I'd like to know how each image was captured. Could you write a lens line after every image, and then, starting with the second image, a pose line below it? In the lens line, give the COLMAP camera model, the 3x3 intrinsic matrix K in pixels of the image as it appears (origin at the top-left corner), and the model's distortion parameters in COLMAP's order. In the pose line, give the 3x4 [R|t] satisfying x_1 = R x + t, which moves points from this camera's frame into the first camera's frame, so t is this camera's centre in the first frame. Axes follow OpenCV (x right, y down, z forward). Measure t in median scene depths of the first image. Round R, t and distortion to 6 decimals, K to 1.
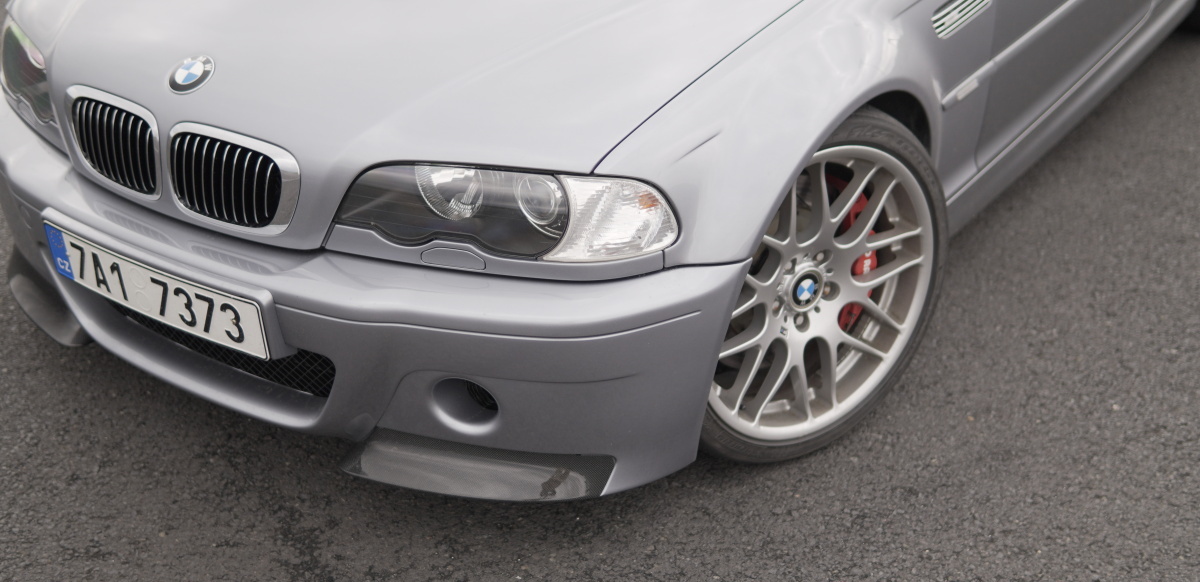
lens RADIAL K [[1555.3, 0, 592.6], [0, 1555.3, 303.1], [0, 0, 1]] dist [-0.164713, 0.000000]
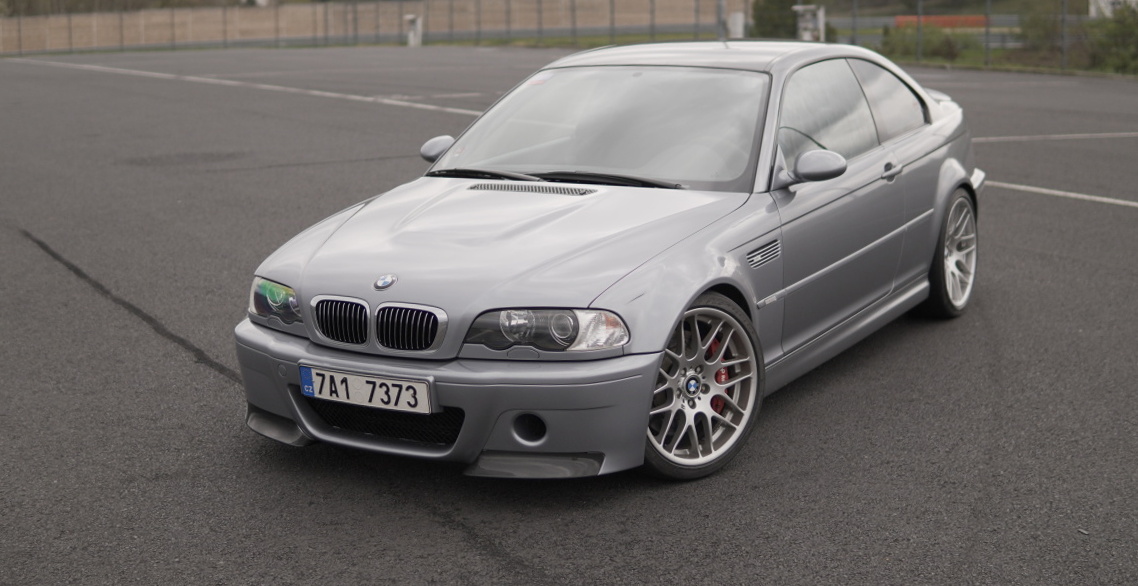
lens RADIAL K [[1513.1, 0, 572.0], [0, 1513.1, 281.1], [0, 0, 1]] dist [-0.155092, 0.000000]
pose [[0.997230, -0.037984, 0.063951, -0.136165], [0.056261, 0.947593, -0.314488, 0.472138], [-0.048654, 0.317215, 0.947105, -0.873297]]
